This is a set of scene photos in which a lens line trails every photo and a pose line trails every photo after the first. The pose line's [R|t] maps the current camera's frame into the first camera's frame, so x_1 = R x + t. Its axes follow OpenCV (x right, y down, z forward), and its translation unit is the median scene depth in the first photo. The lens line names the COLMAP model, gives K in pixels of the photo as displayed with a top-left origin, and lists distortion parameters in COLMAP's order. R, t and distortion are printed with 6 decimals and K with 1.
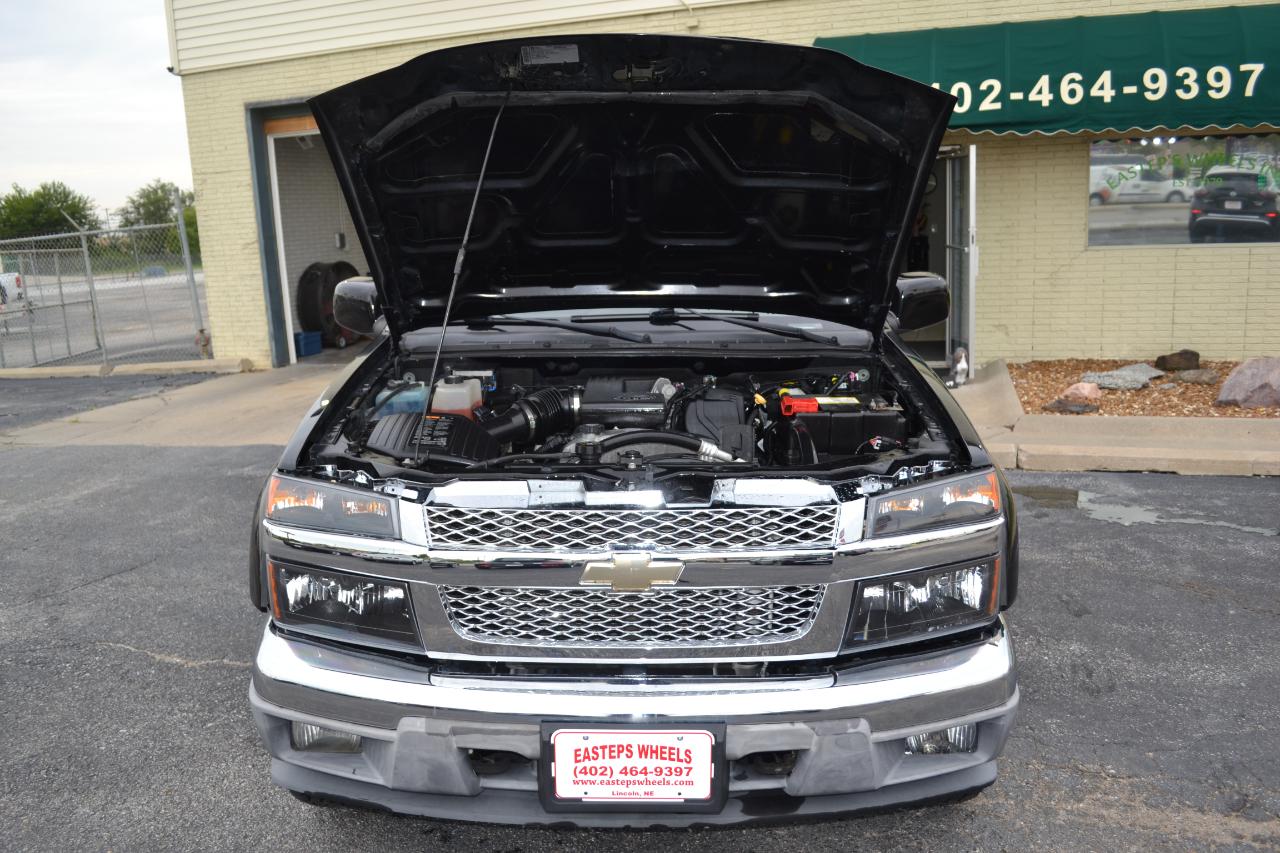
lens RADIAL K [[1042.9, 0, 637.5], [0, 1042.9, 431.8], [0, 0, 1]] dist [-0.081959, 0.004498]
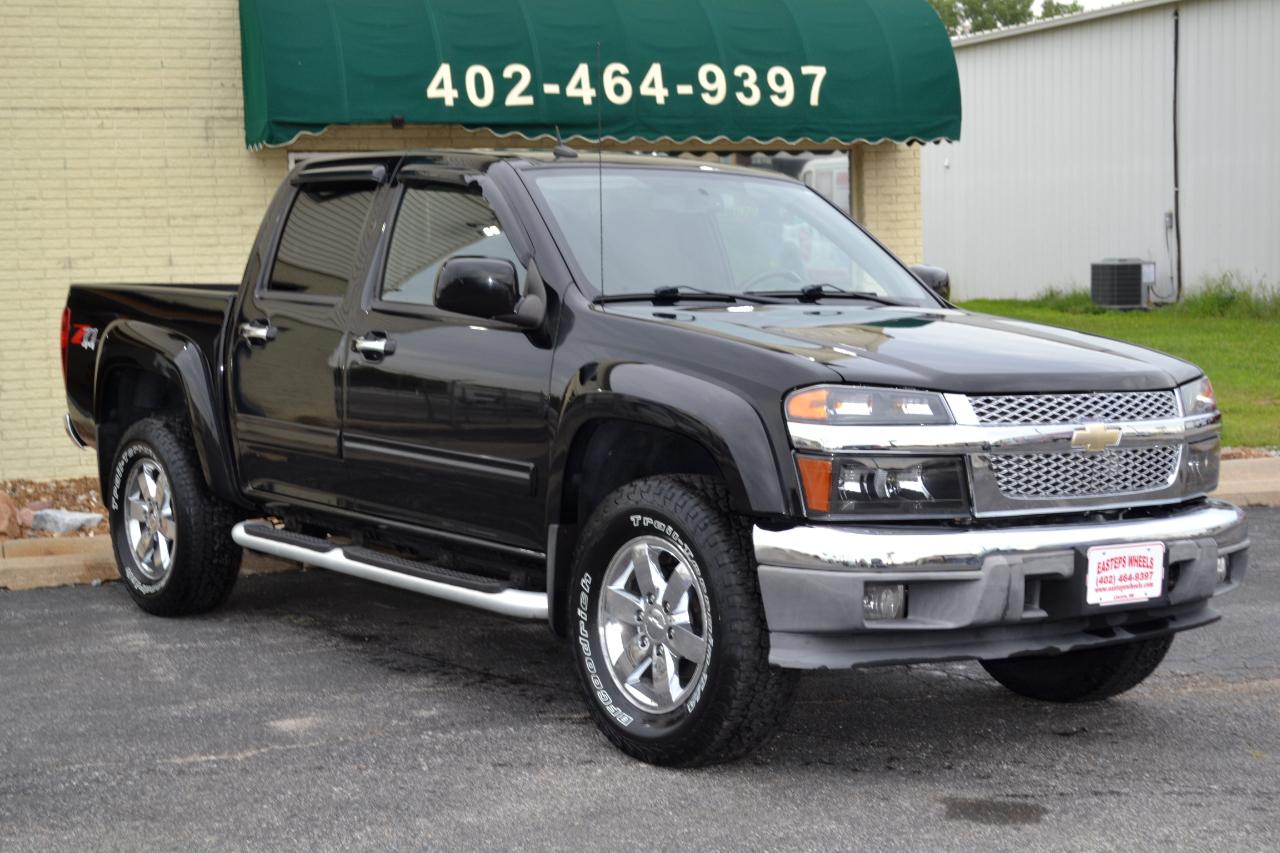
lens RADIAL K [[2080.7, 0, 640.0], [0, 2080.7, 426.5], [0, 0, 1]] dist [-0.029162, 0.011087]
pose [[0.789375, -0.021988, 0.613518, -0.519874], [0.109898, 0.988277, -0.105980, 0.083081], [-0.603995, 0.151082, 0.782537, -0.188784]]
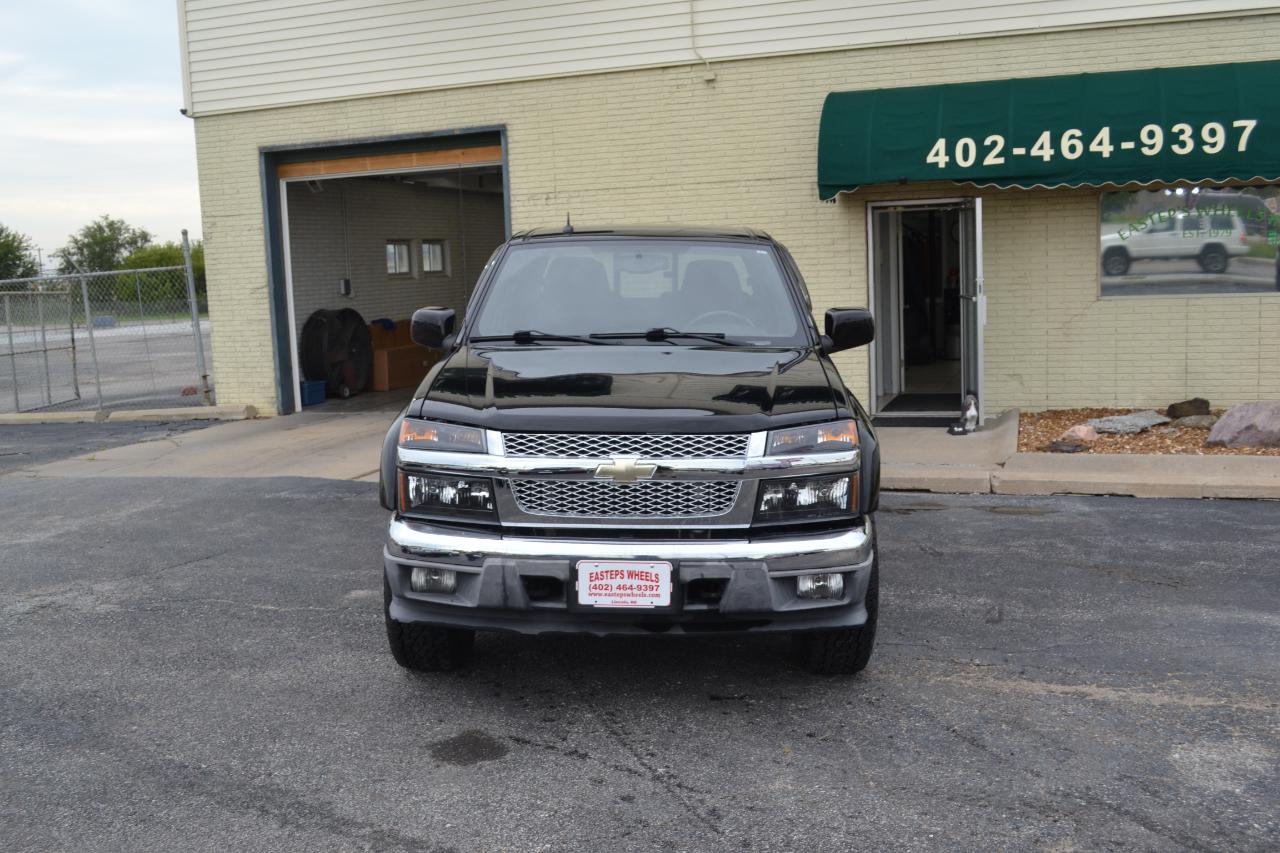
lens RADIAL K [[1267.5, 0, 644.1], [0, 1267.5, 424.4], [0, 0, 1]] dist [-0.069606, 0.000758]
pose [[0.999833, 0.010056, -0.015291, 0.013466], [-0.011244, 0.996754, -0.079722, 0.053794], [0.014439, 0.079880, 0.996700, -0.254885]]
